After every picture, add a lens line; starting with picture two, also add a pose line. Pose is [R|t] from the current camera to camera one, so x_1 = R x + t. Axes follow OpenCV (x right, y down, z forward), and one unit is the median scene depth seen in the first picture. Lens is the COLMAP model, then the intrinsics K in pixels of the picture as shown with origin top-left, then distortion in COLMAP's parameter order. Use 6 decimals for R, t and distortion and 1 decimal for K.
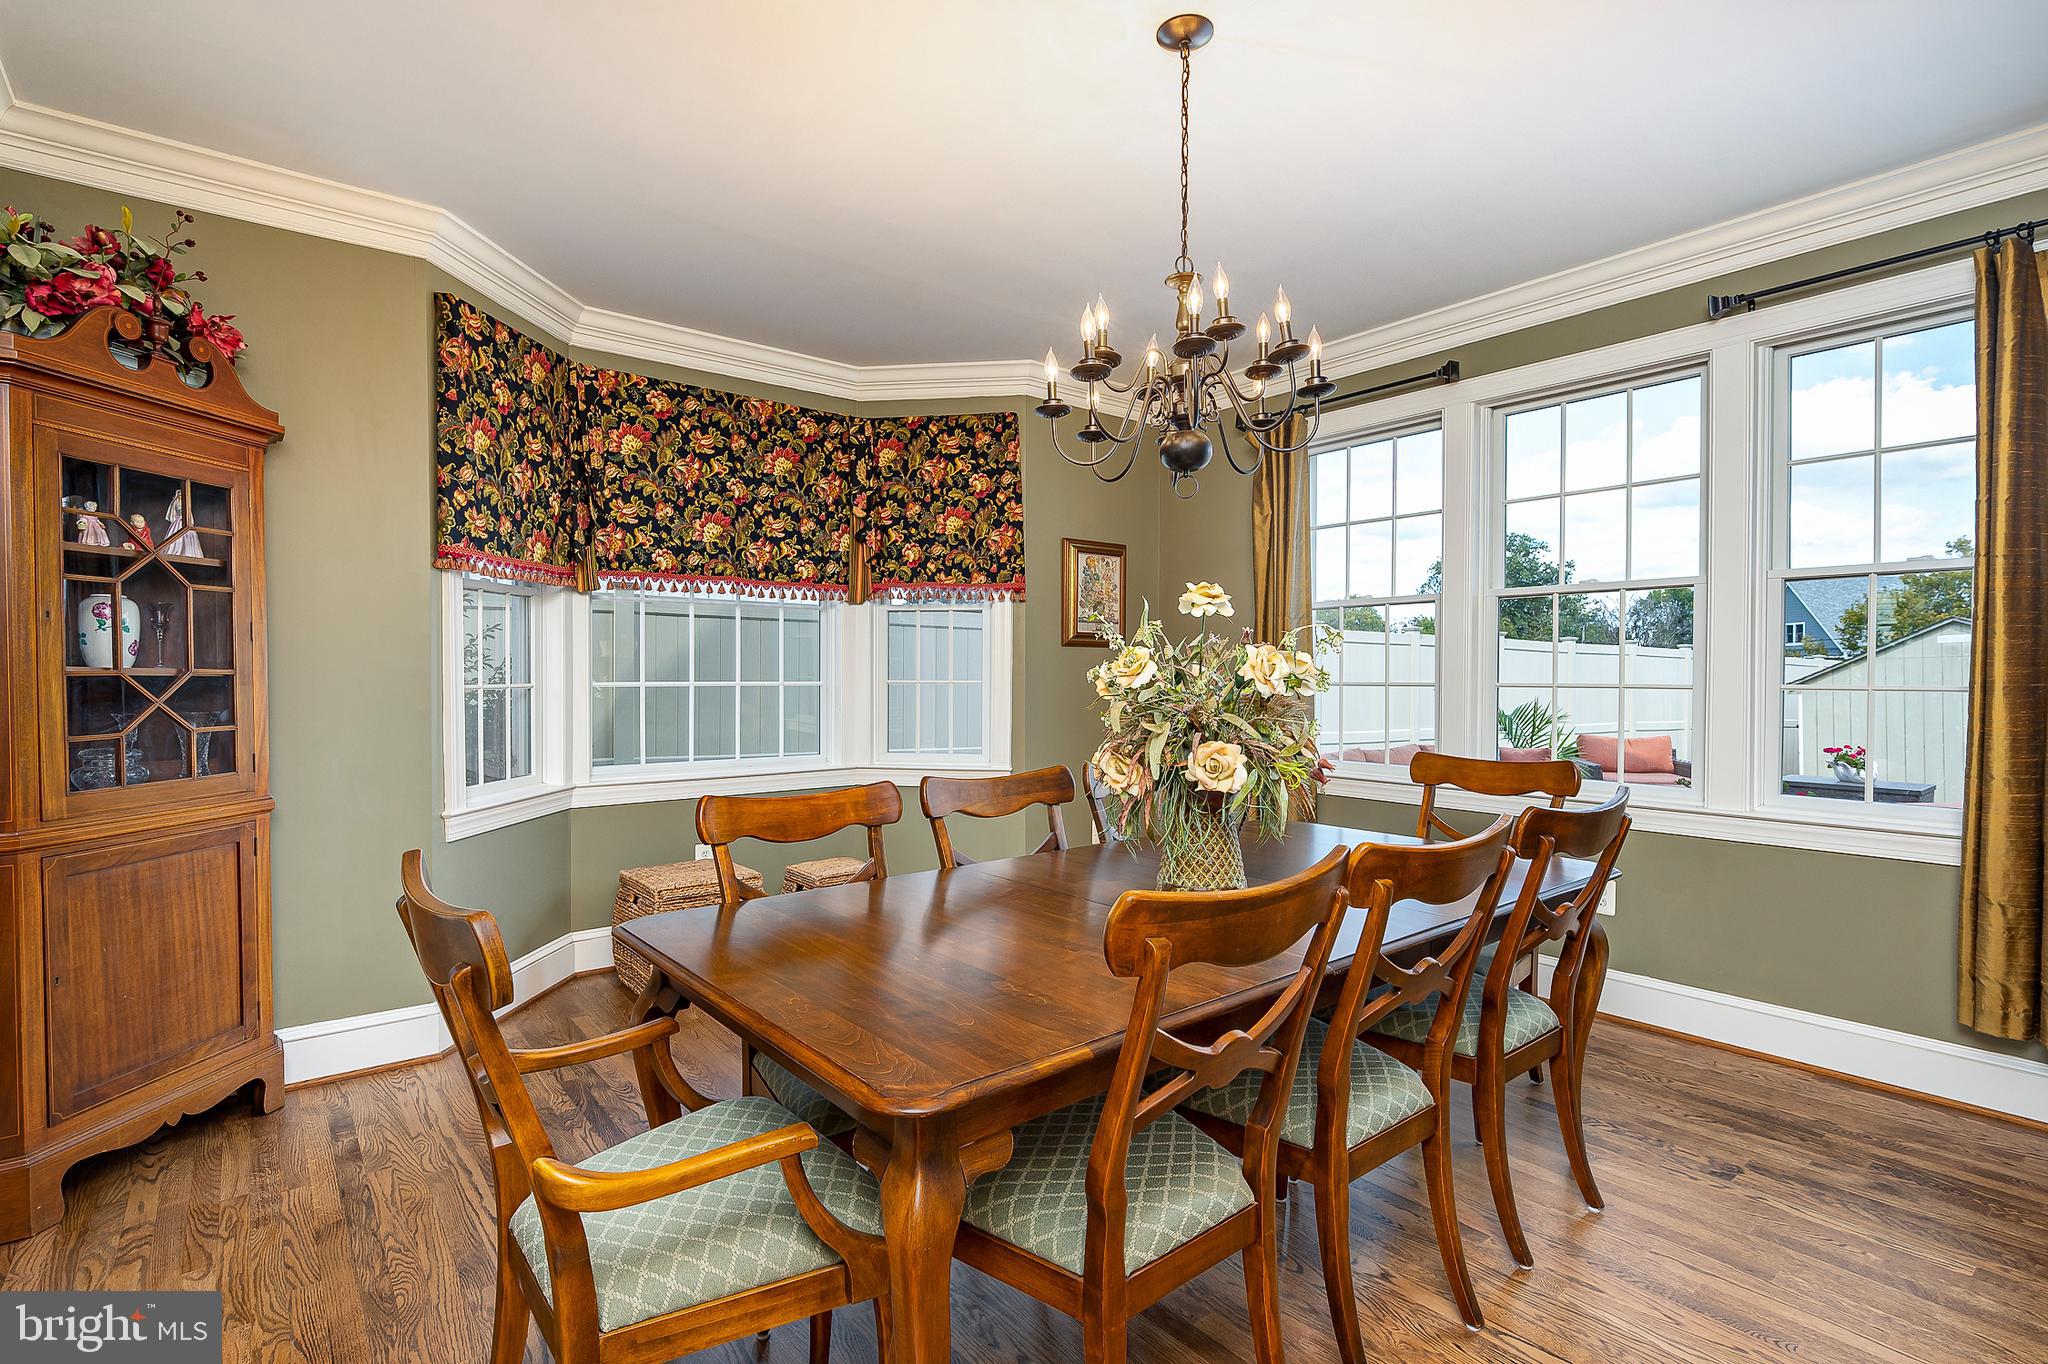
lens RADIAL K [[998.6, 0, 1081.7], [0, 998.6, 709.4], [0, 0, 1]] dist [-0.008791, 0.000142]
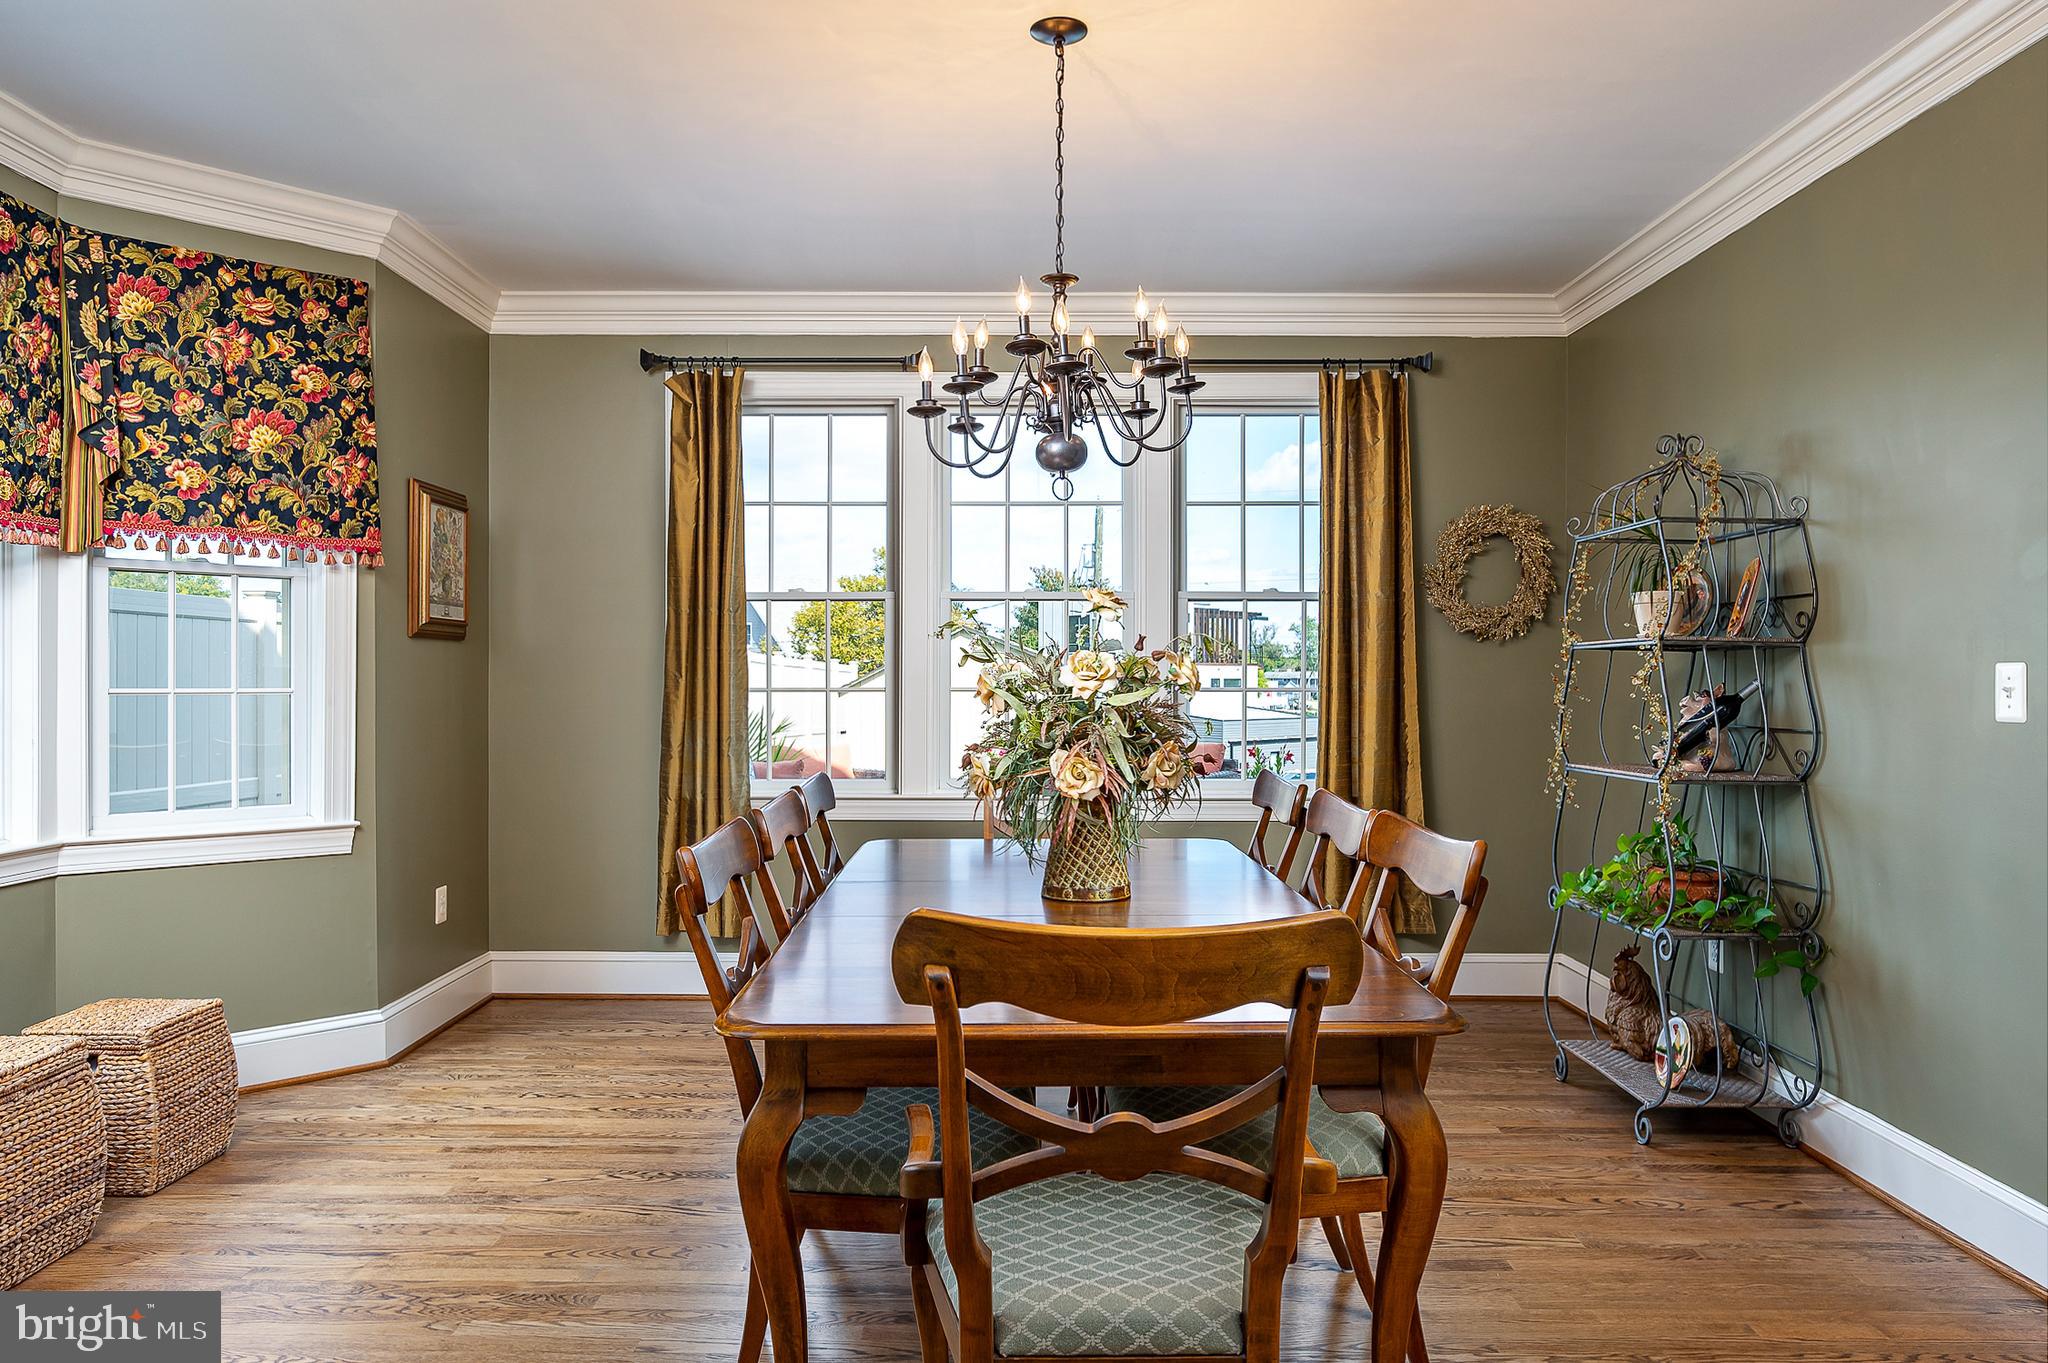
lens RADIAL K [[1309.2, 0, 1032.5], [0, 1309.2, 671.1], [0, 0, 1]] dist [-0.018402, 0.002287]
pose [[0.643697, 0.008316, 0.765235, -0.438848], [0.011303, 0.999729, -0.020373, -0.018253], [-0.765197, 0.021763, 0.643428, 0.115530]]
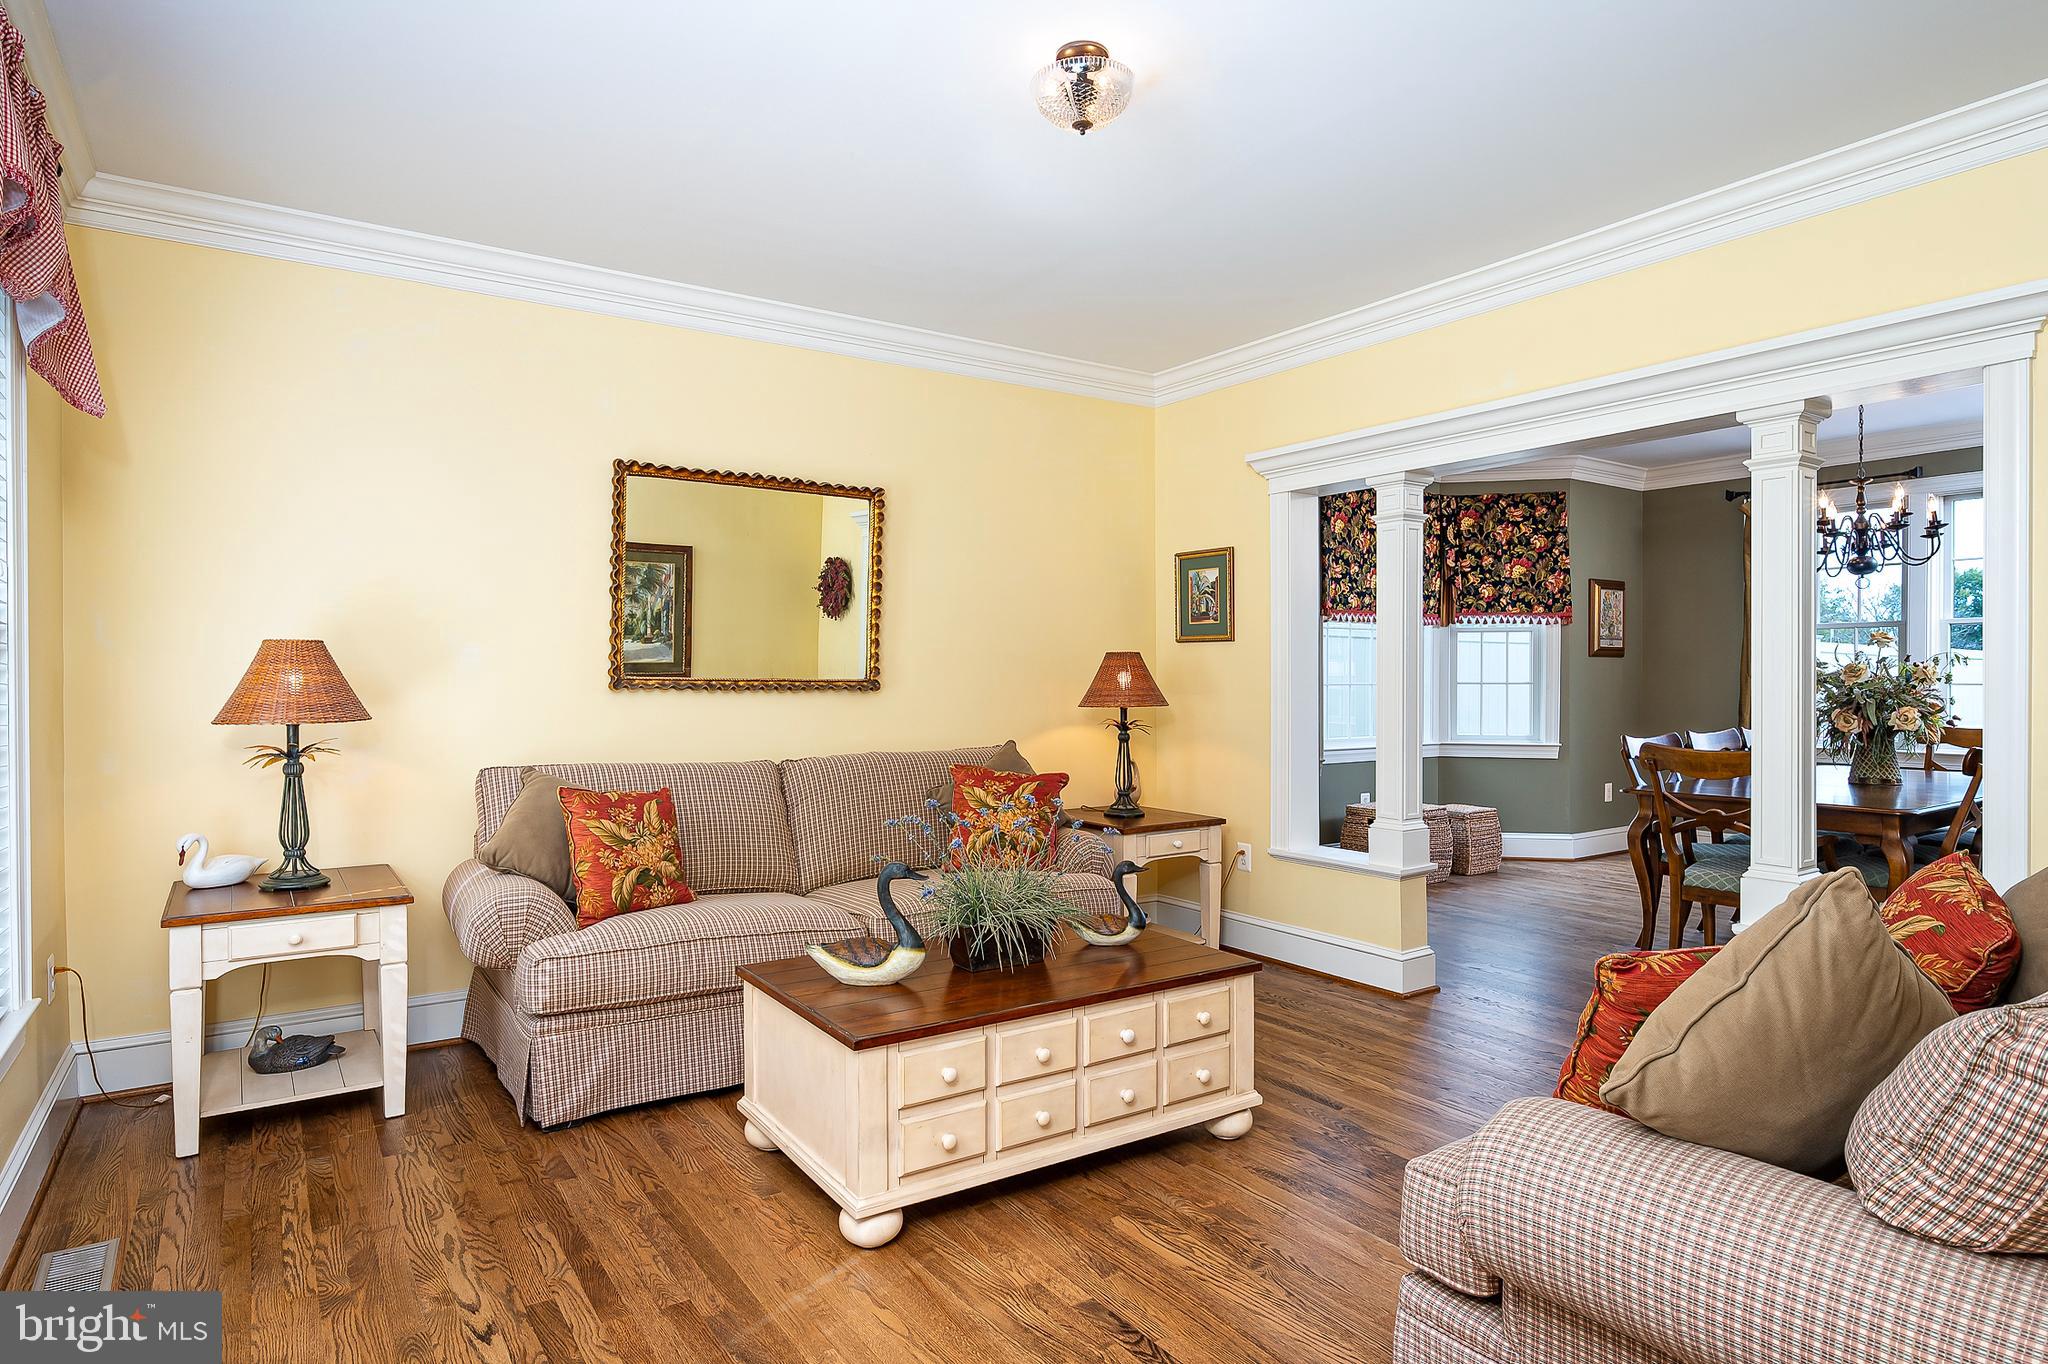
lens RADIAL K [[1126.0, 0, 1023.1], [0, 1126.0, 677.9], [0, 0, 1]] dist [-0.003107, -0.000650]
pose [[0.990725, 0.009417, -0.135556, -0.605630], [-0.011406, 0.999838, -0.013907, -0.003835], [0.135403, 0.015325, 0.990672, -0.670226]]
